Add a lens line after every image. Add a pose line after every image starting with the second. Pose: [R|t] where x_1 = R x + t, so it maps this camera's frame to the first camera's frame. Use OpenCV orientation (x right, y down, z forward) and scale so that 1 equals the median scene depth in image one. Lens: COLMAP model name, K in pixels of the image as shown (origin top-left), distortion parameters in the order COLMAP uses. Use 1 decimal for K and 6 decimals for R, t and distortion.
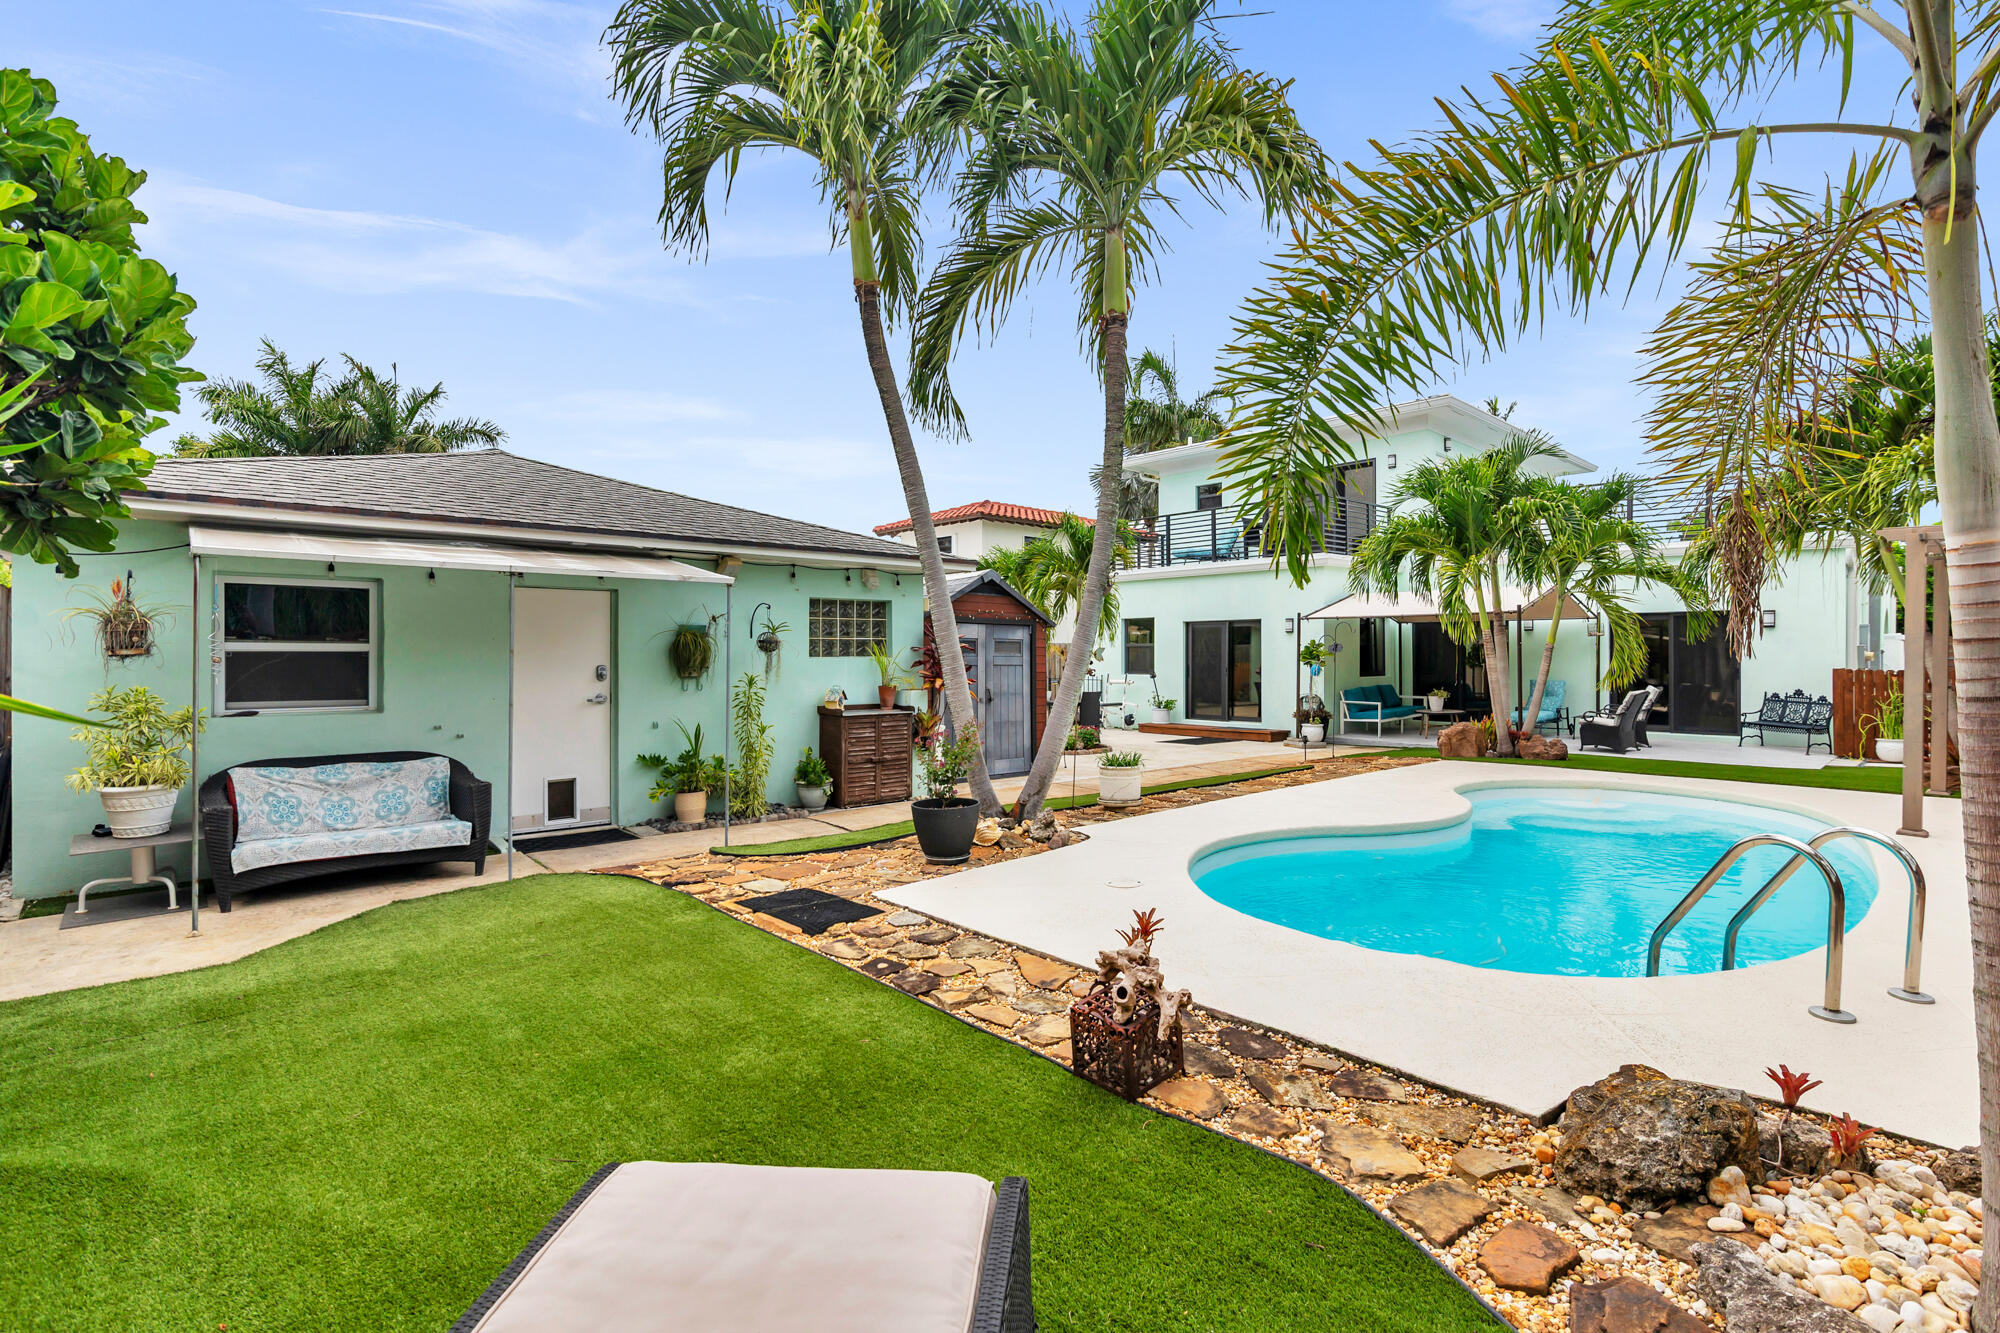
lens RADIAL K [[909.5, 0, 1004.7], [0, 909.5, 663.1], [0, 0, 1]] dist [0.000283, -0.000352]
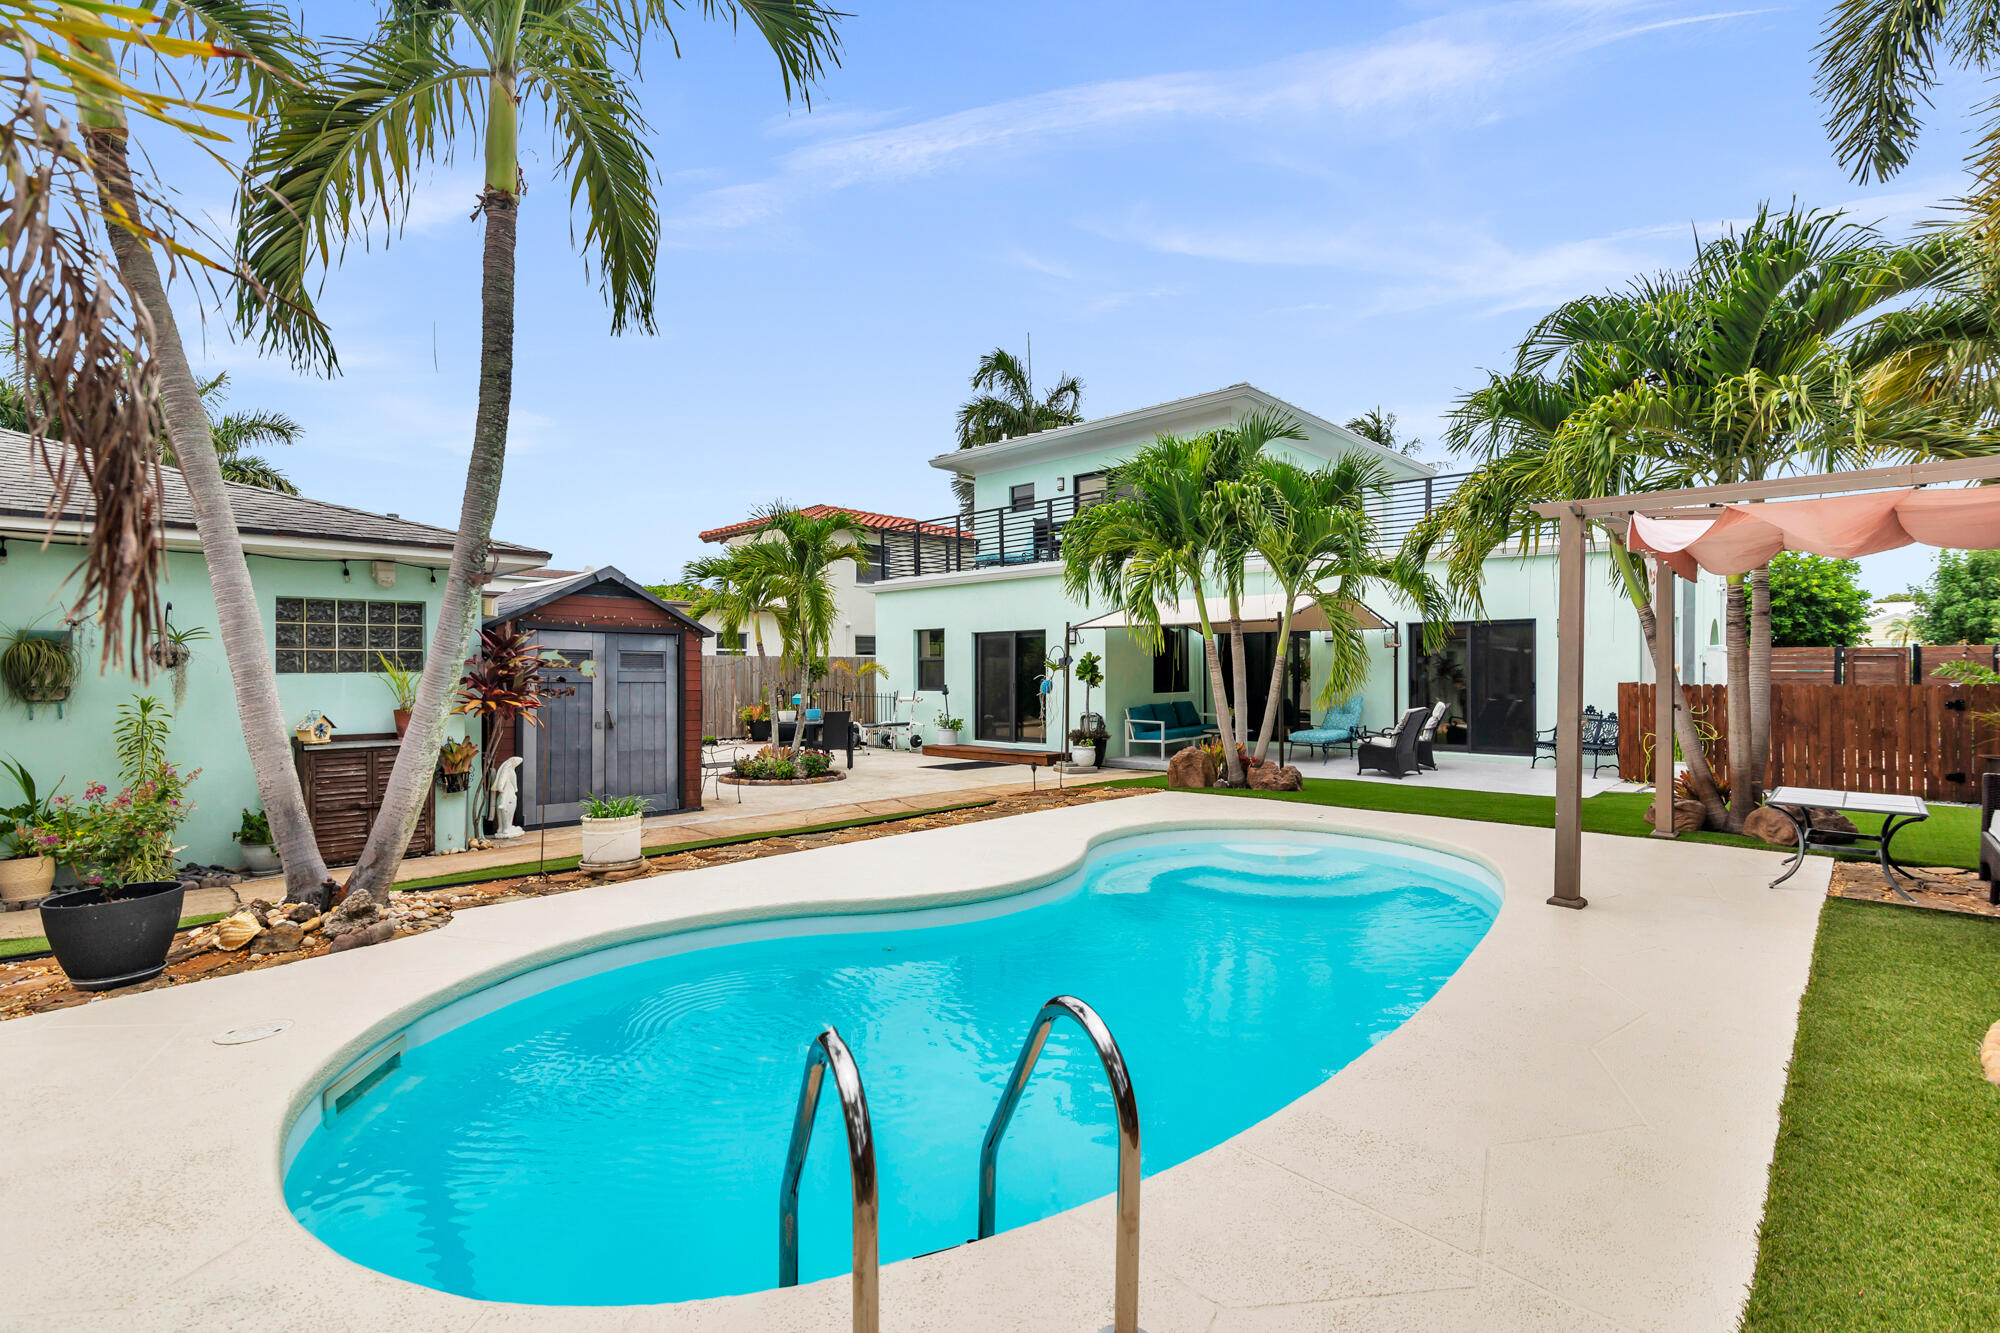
lens RADIAL K [[909.5, 0, 993.2], [0, 909.5, 670.4], [0, 0, 1]] dist [0.000283, -0.000352]
pose [[0.998176, -0.002627, 0.060320, 0.222989], [0.003091, 0.999966, -0.007601, -0.000998], [-0.060298, 0.007774, 0.998150, 0.127951]]
